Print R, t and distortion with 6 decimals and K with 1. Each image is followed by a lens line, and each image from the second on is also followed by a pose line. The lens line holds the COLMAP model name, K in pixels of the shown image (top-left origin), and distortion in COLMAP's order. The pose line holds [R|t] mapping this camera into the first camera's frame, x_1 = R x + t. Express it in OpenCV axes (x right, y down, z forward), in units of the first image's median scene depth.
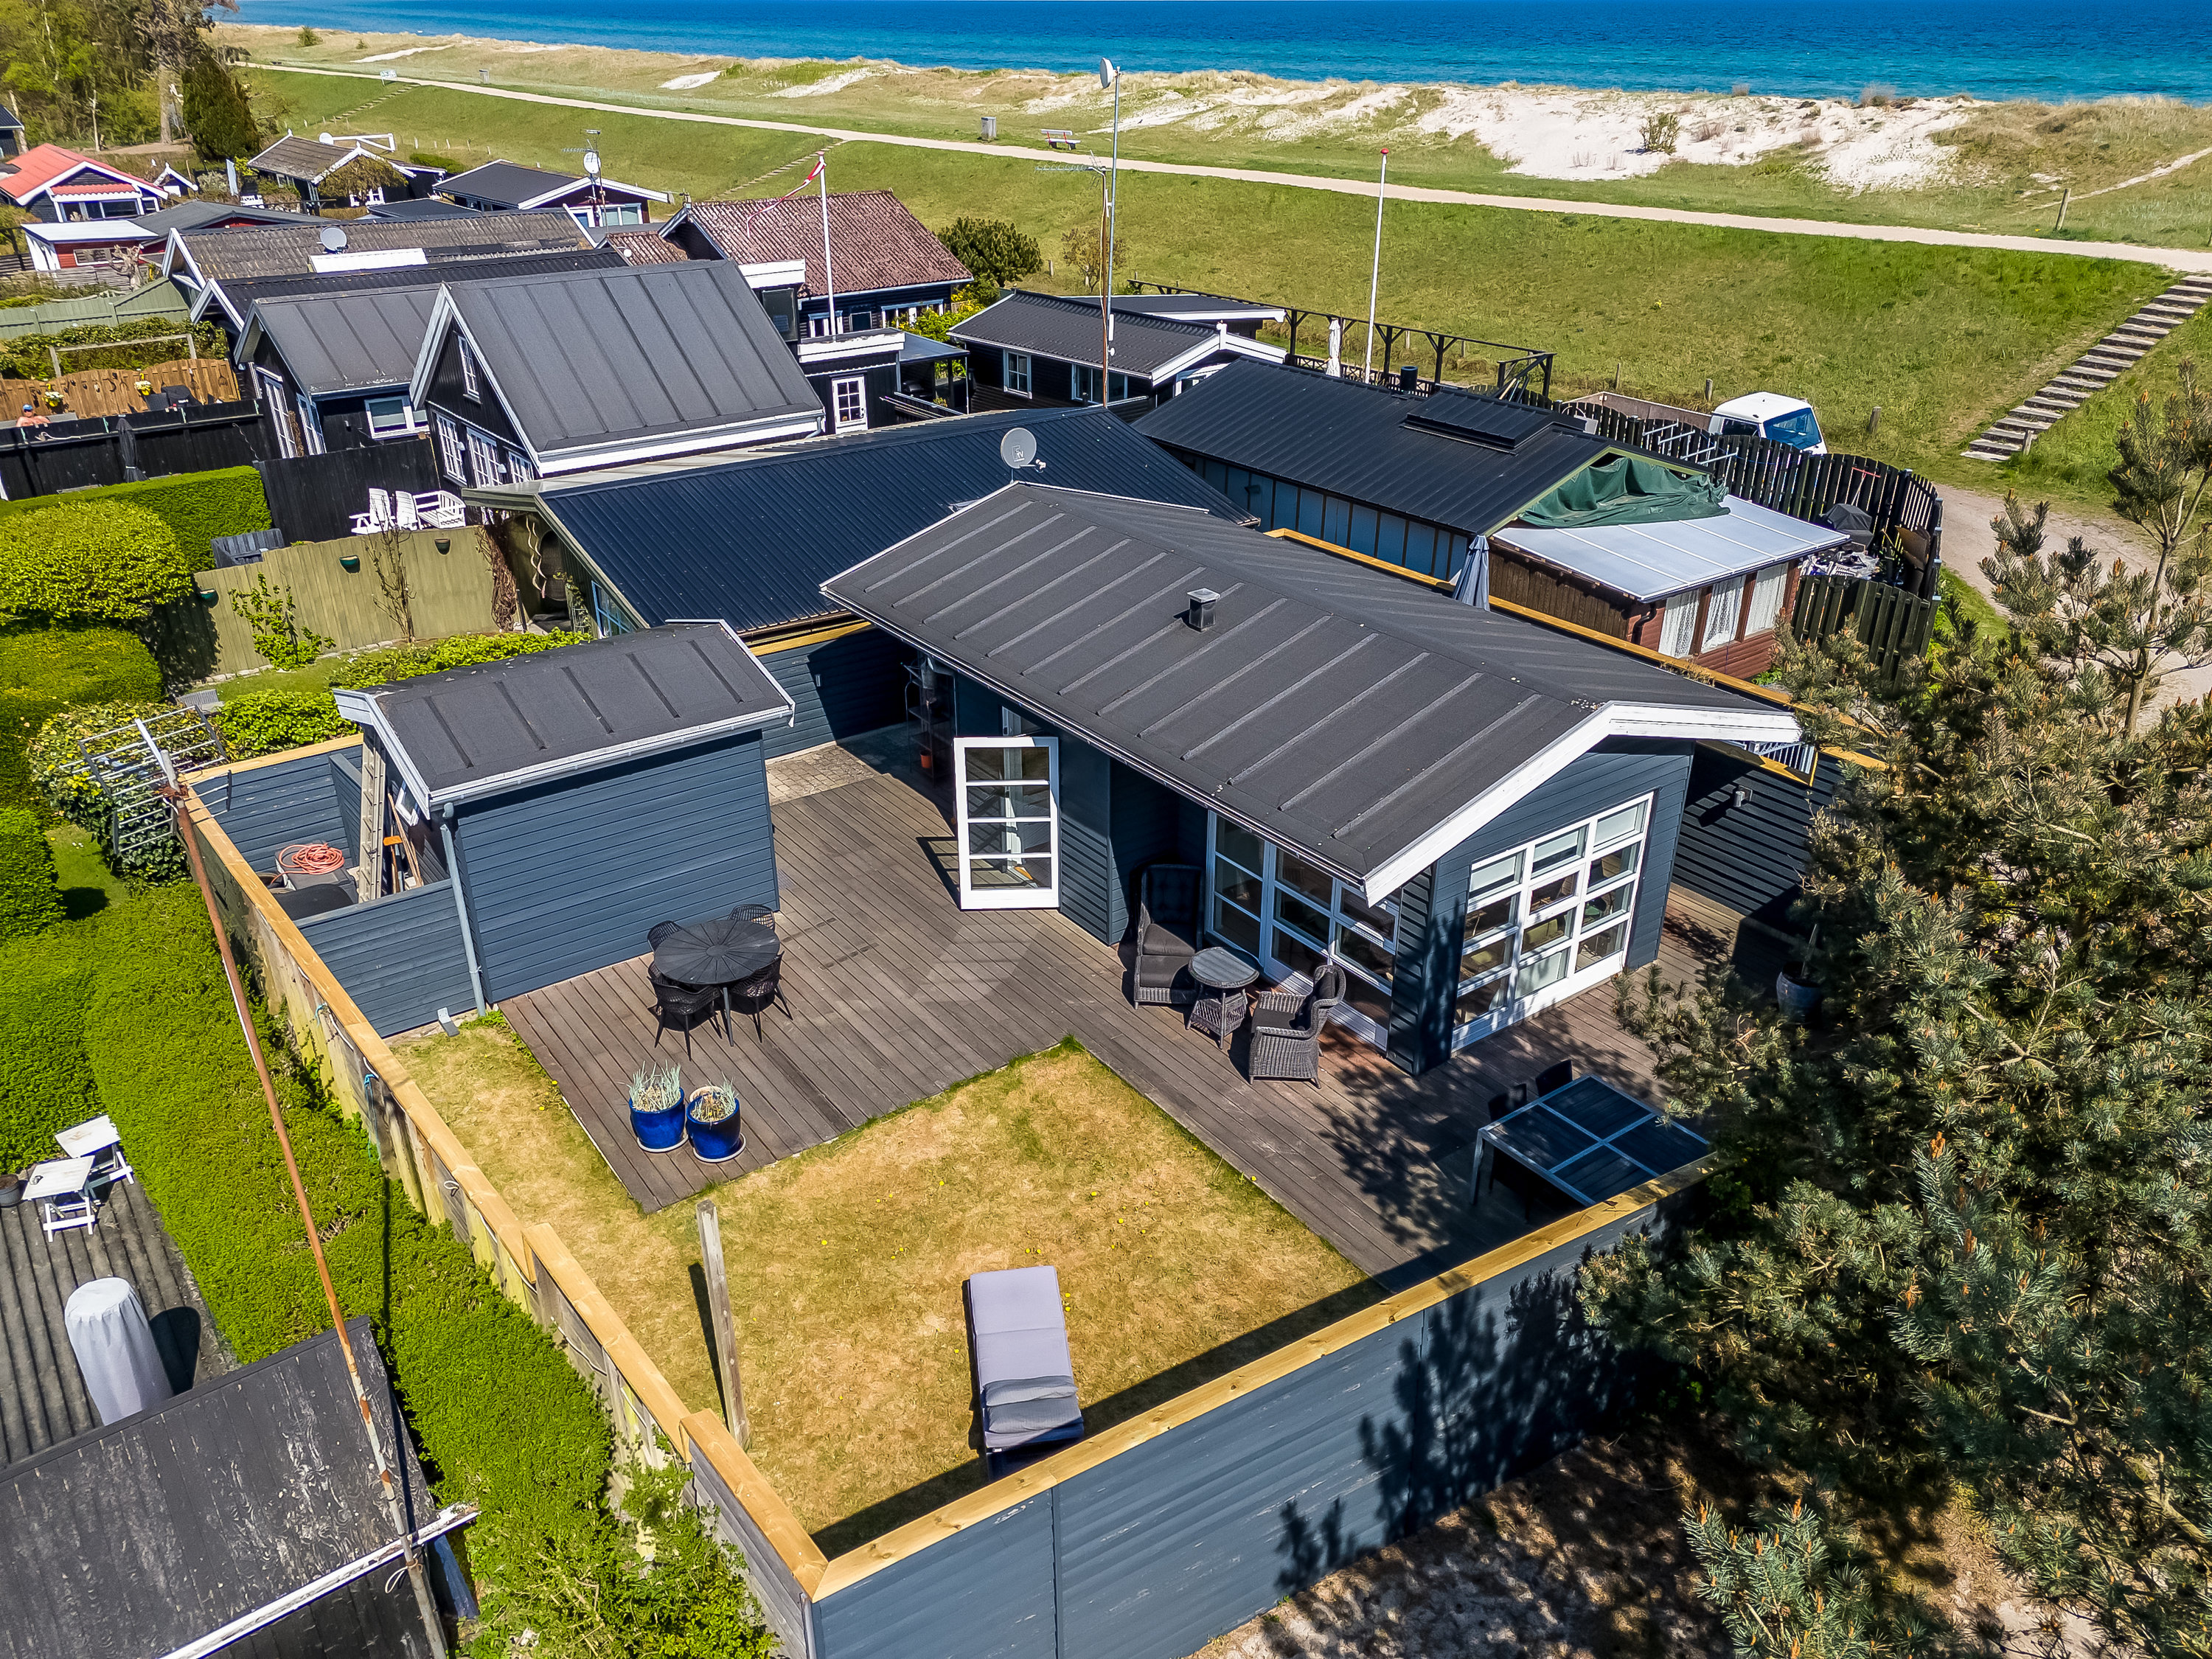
lens RADIAL K [[1618.5, 0, 1109.2], [0, 1618.5, 843.9], [0, 0, 1]] dist [0.079380, -0.073459]
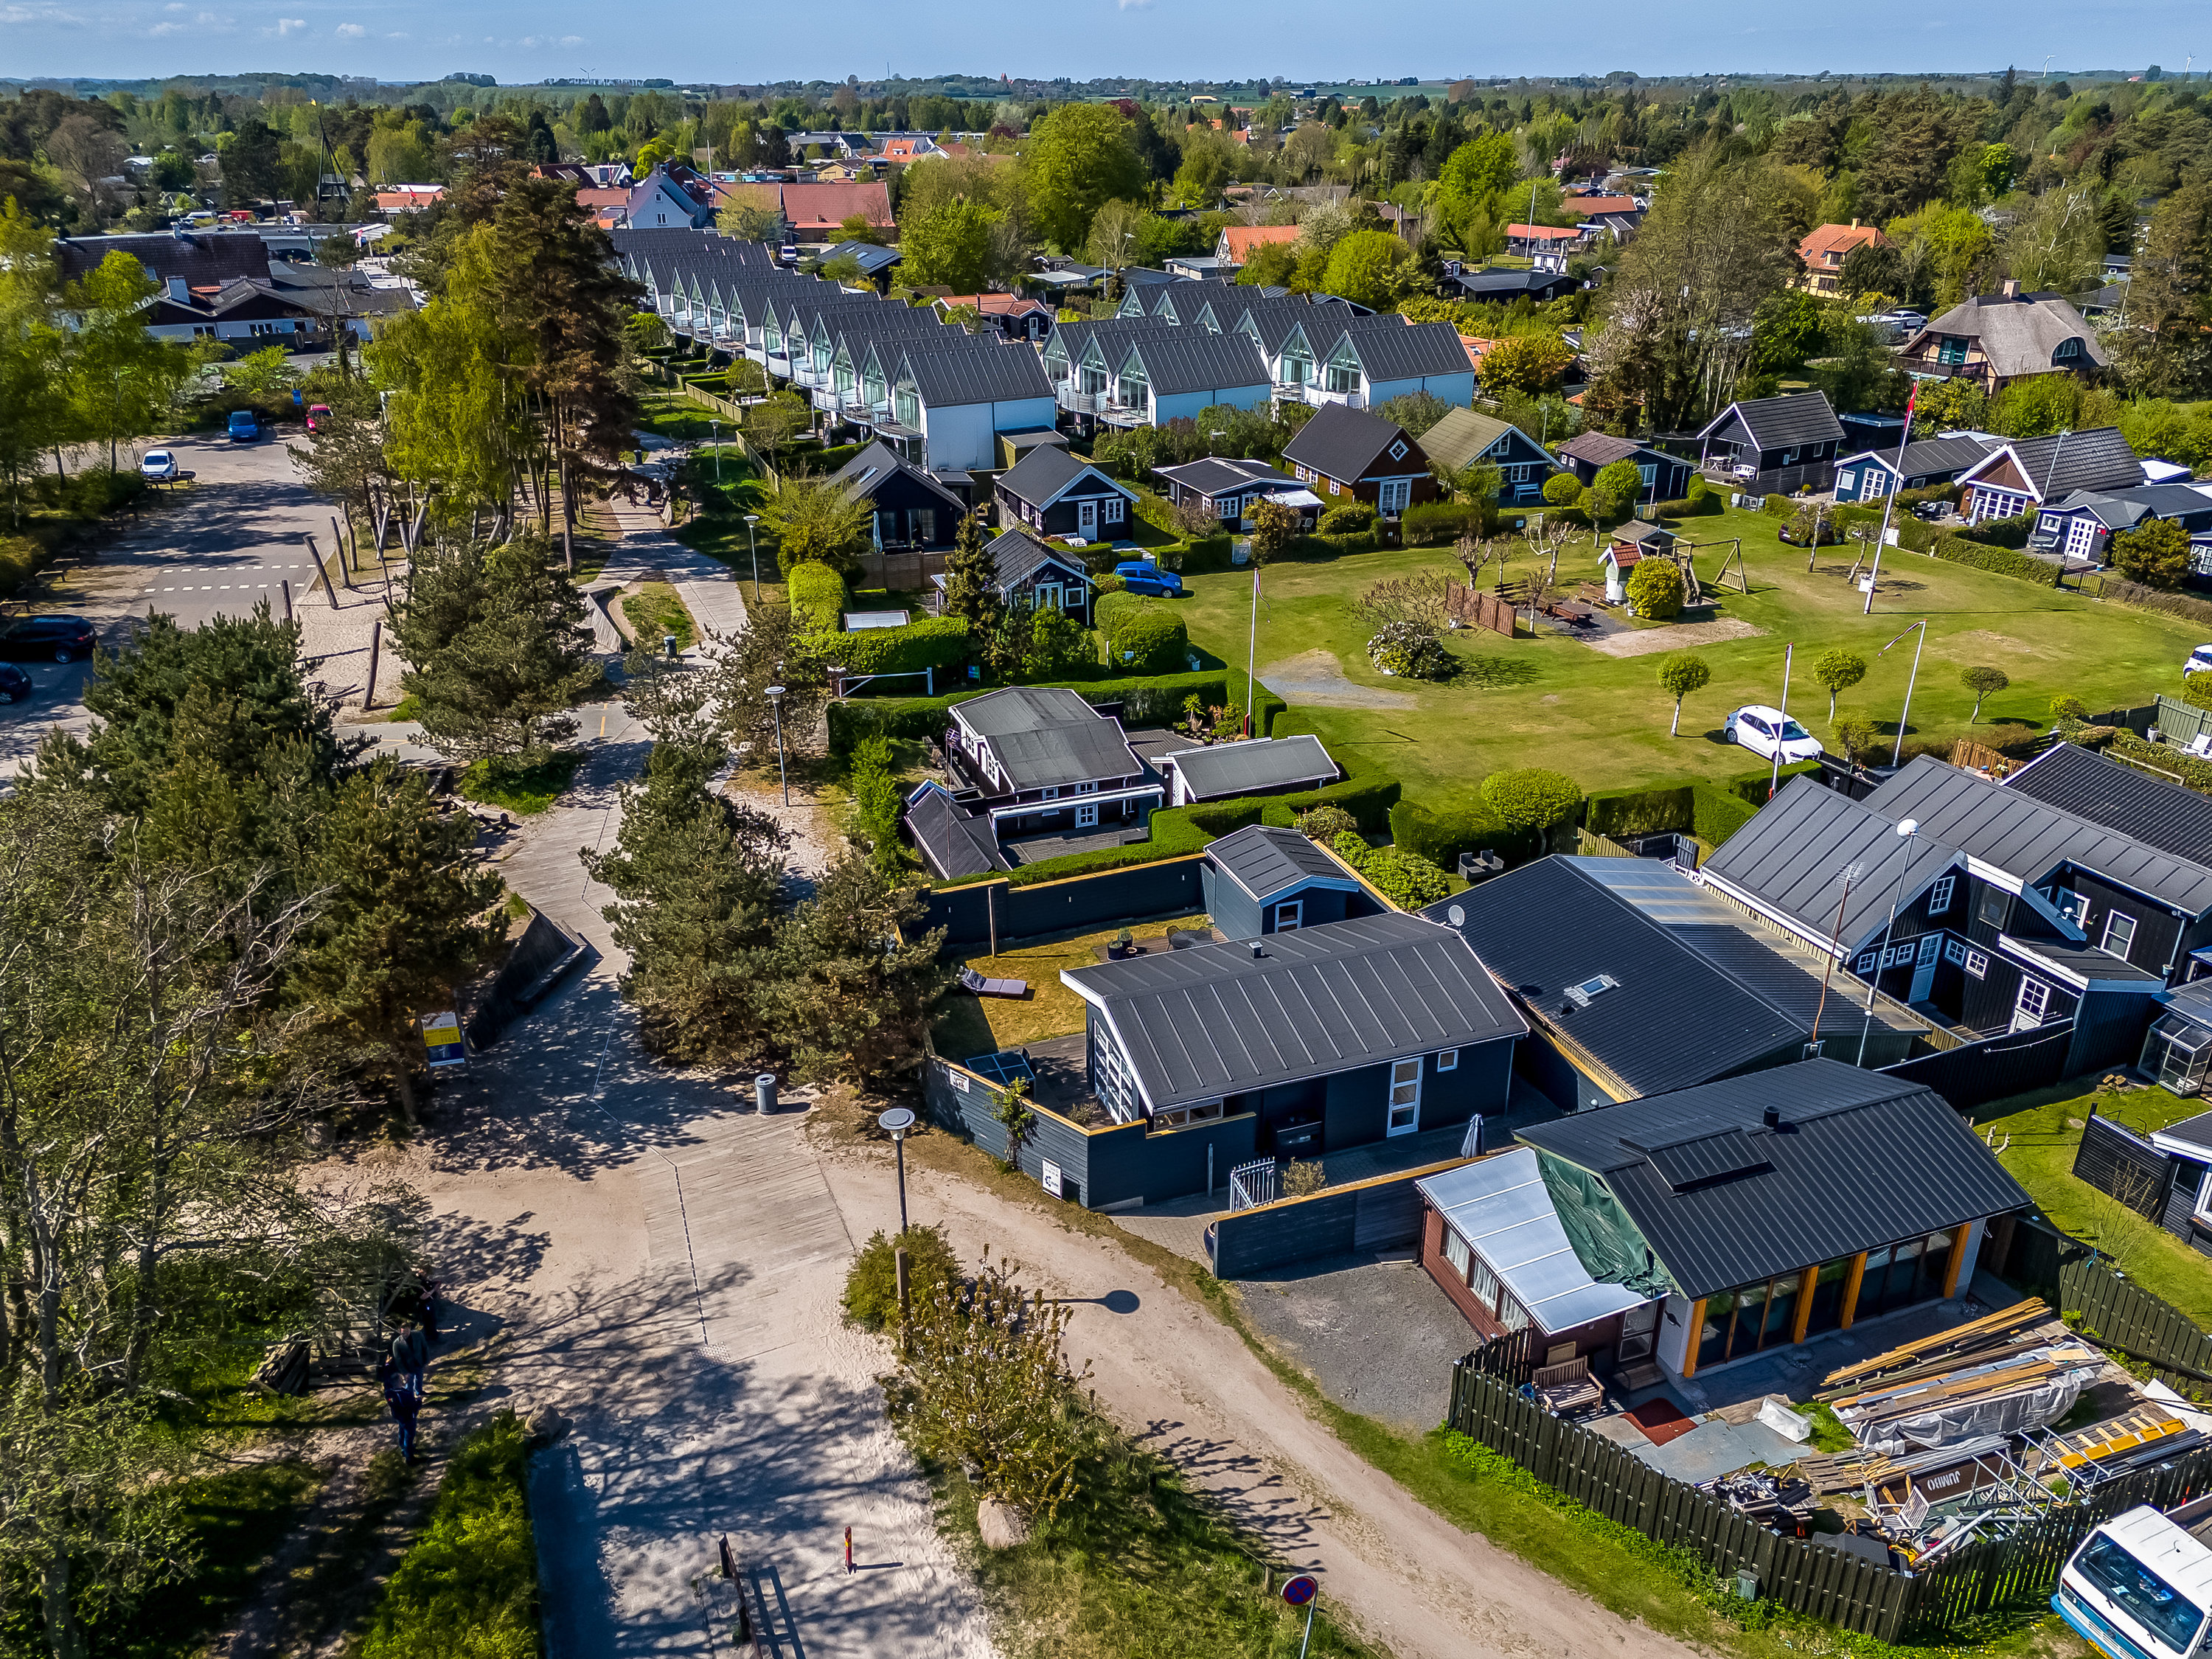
lens RADIAL K [[1618.5, 0, 1109.2], [0, 1618.5, 843.9], [0, 0, 1]] dist [0.079380, -0.073459]
pose [[-0.281906, 0.403077, -0.870665, 1.222205], [-0.438566, 0.752979, 0.490594, -0.770162], [0.853340, 0.520145, -0.035493, 0.484516]]
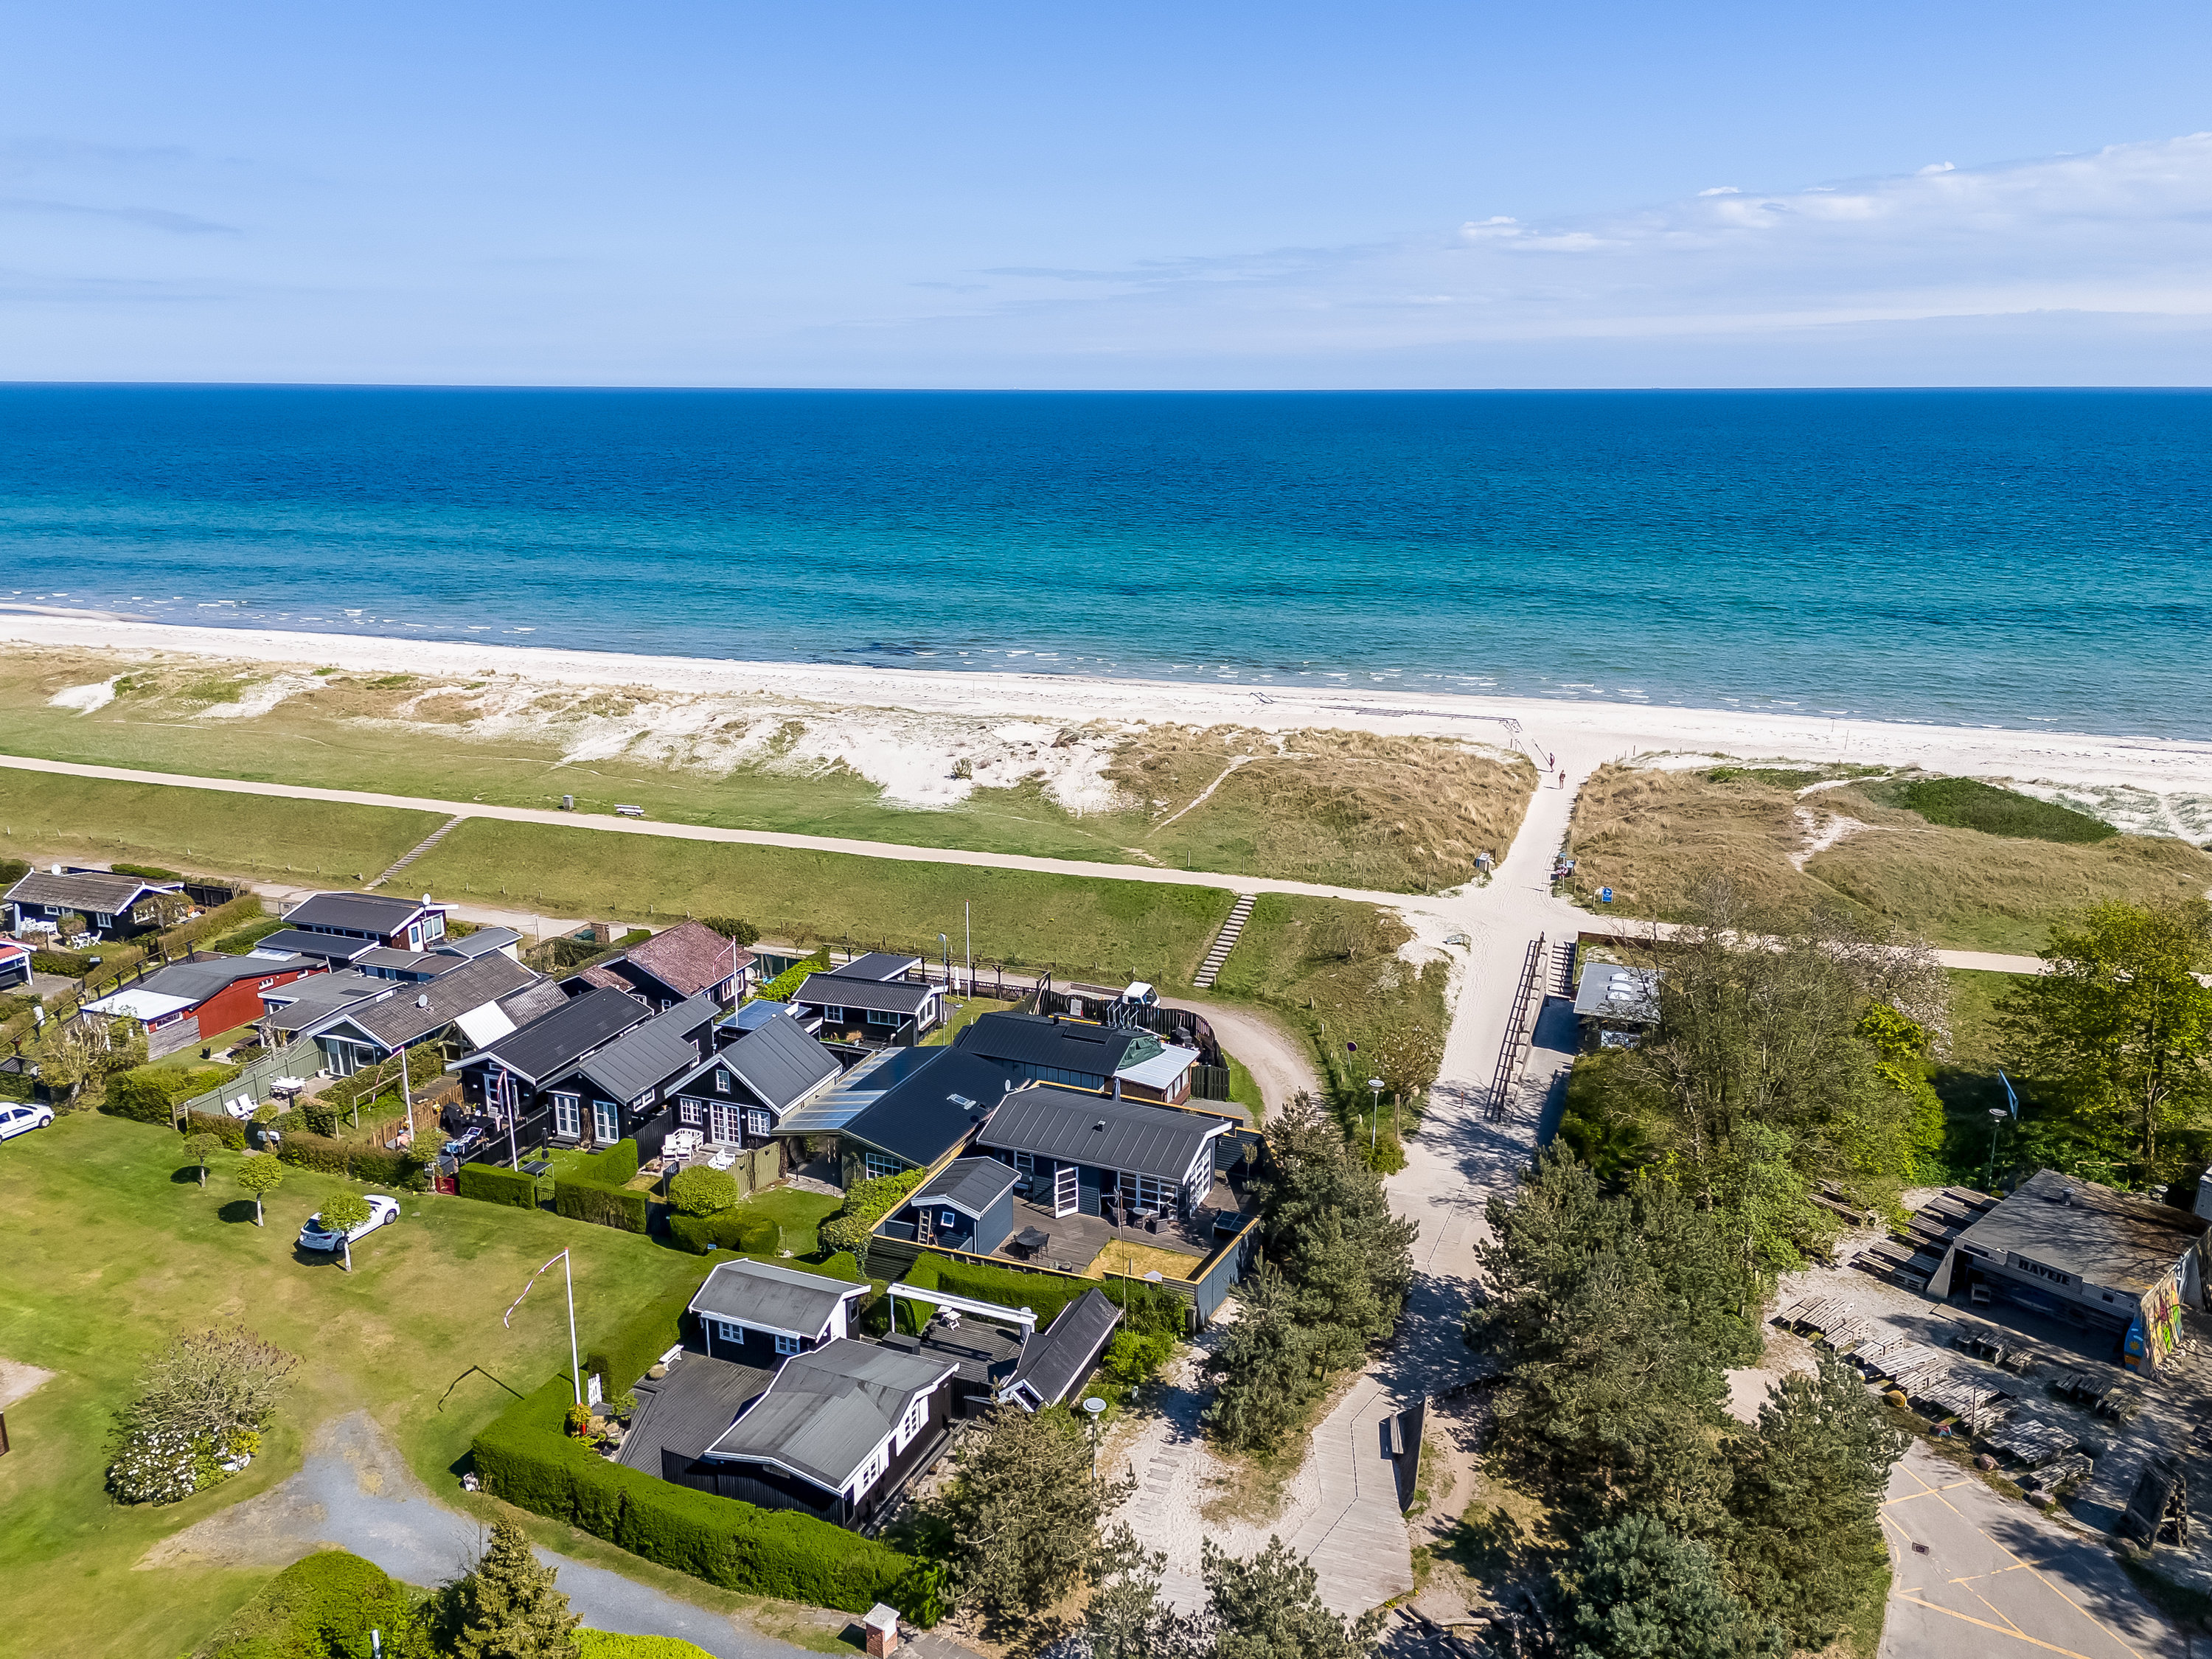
lens RADIAL K [[1623.7, 0, 1106.0], [0, 1623.7, 829.5], [0, 0, 1]] dist [0.094777, -0.089750]
pose [[0.865089, -0.130192, 0.484430, -1.063306], [0.230013, 0.961175, -0.152437, -0.138736], [-0.445776, 0.243296, 0.861447, -1.581887]]
